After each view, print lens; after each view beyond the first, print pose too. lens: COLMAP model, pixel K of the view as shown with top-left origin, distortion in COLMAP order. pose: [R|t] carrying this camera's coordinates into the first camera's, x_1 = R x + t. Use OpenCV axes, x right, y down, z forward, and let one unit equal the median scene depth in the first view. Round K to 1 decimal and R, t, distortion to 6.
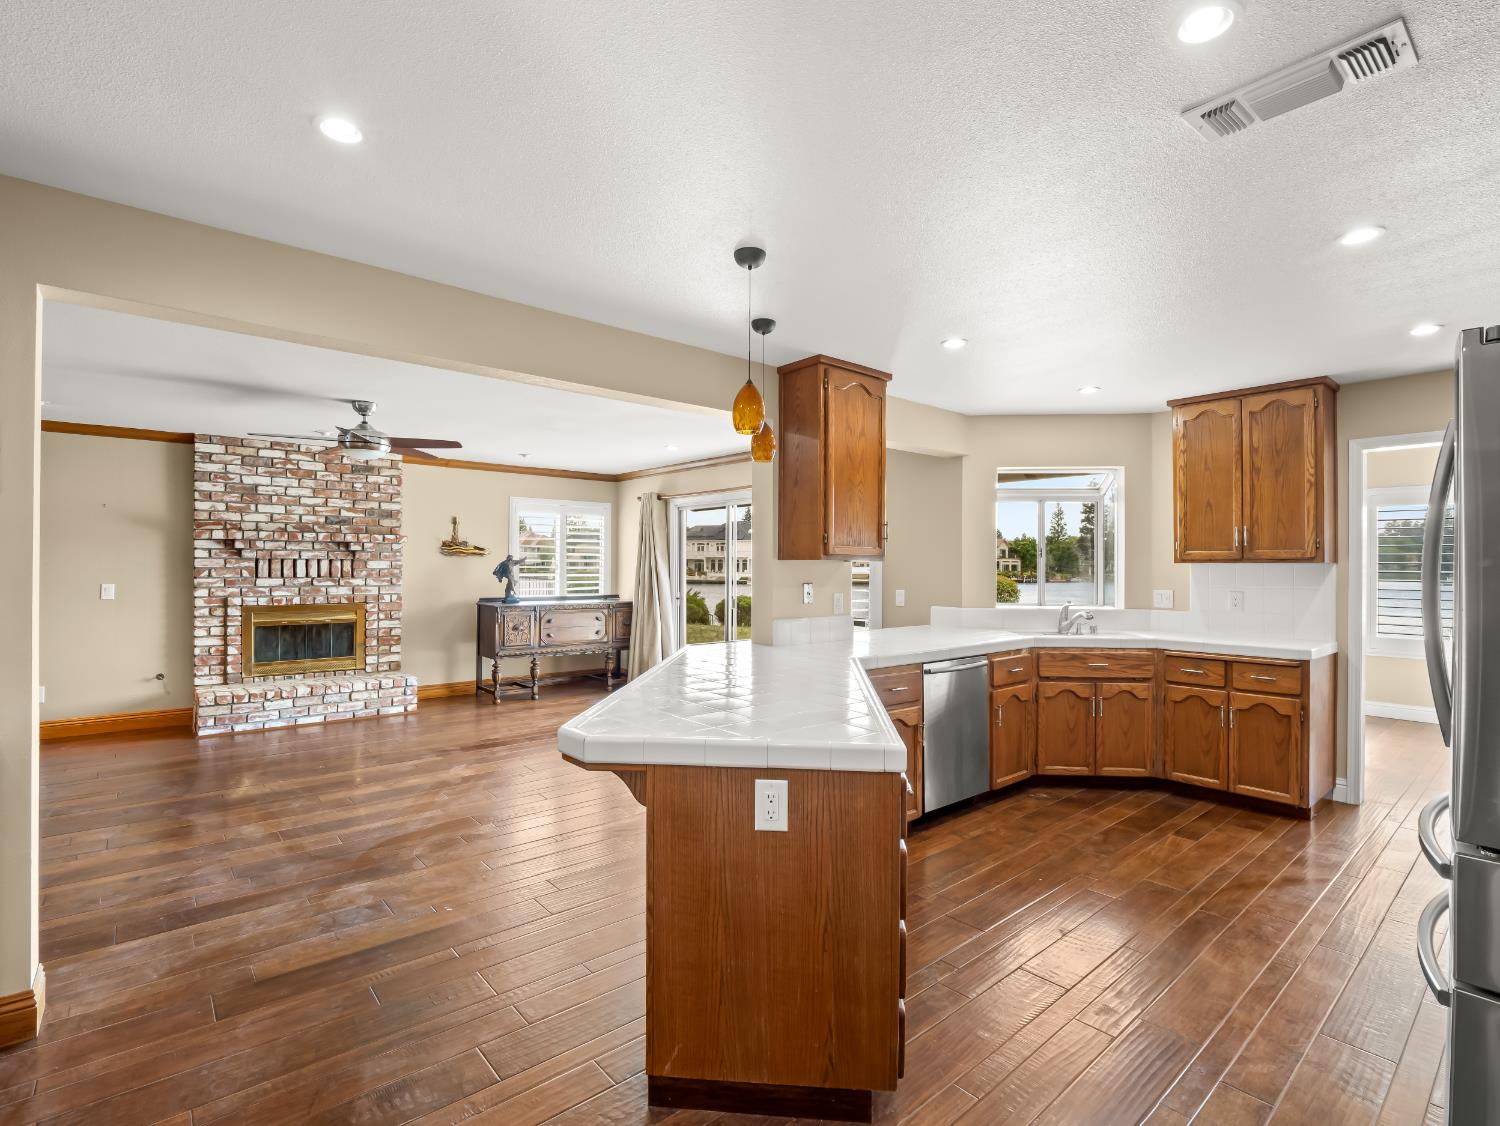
lens RADIAL K [[719.3, 0, 750.0], [0, 719.3, 563.0], [0, 0, 1]] dist [-0.019545, -0.001288]
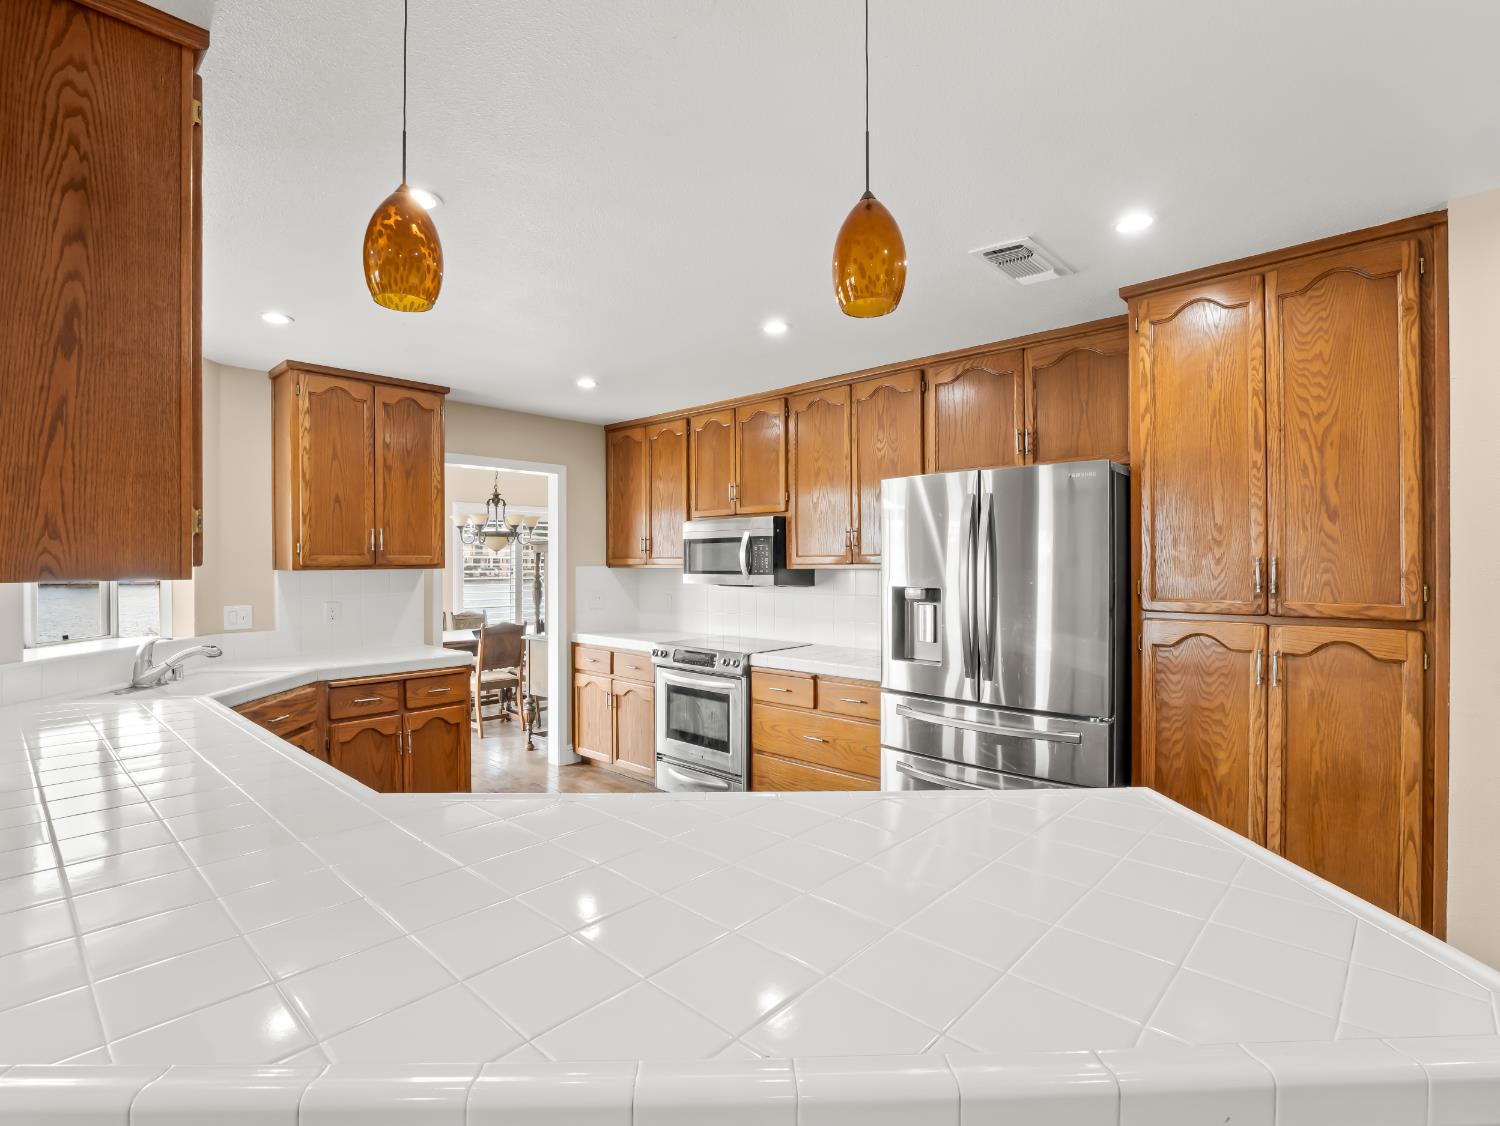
lens RADIAL K [[719.3, 0, 750.0], [0, 719.3, 563.0], [0, 0, 1]] dist [-0.019545, -0.001288]
pose [[-0.116124, -0.007483, 0.993207, -0.258269], [-0.001778, 0.999972, 0.007326, -0.015610], [-0.993233, -0.000916, -0.116134, 0.644454]]
